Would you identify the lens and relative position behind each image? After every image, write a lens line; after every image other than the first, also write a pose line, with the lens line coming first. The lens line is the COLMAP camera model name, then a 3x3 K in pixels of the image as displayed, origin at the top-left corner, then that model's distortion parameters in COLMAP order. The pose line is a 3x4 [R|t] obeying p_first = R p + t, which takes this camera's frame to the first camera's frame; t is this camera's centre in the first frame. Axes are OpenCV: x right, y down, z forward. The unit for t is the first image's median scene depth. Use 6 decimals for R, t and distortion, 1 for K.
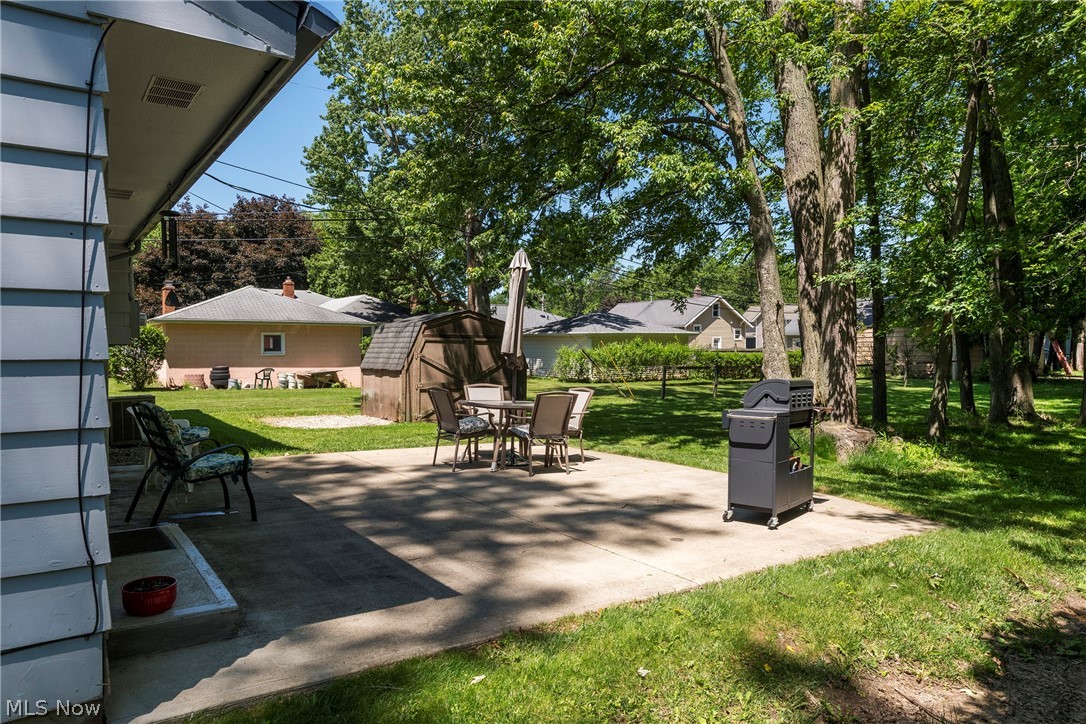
lens RADIAL K [[747.3, 0, 542.4], [0, 747.3, 363.1], [0, 0, 1]] dist [0.039351, 0.000849]
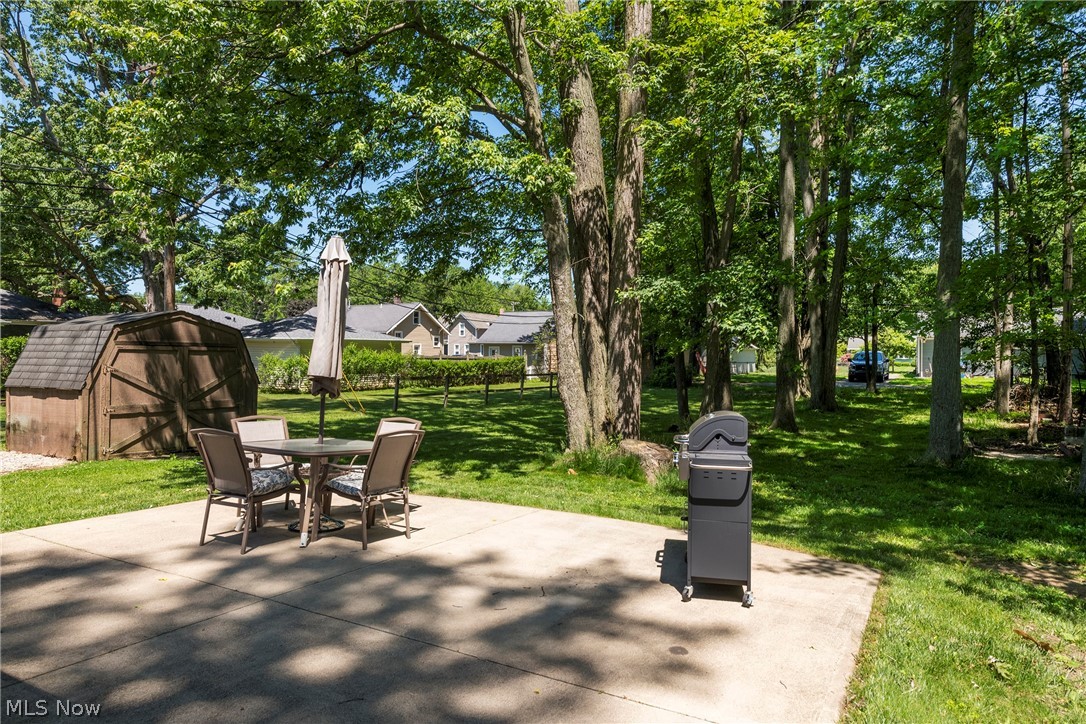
lens RADIAL K [[704.7, 0, 545.1], [0, 704.7, 362.7], [0, 0, 1]] dist [0.017530, -0.006379]
pose [[0.895382, 0.002001, 0.445294, -0.090467], [-0.000436, 0.999993, -0.003617, -0.014587], [-0.445298, 0.003044, 0.895377, 0.171809]]
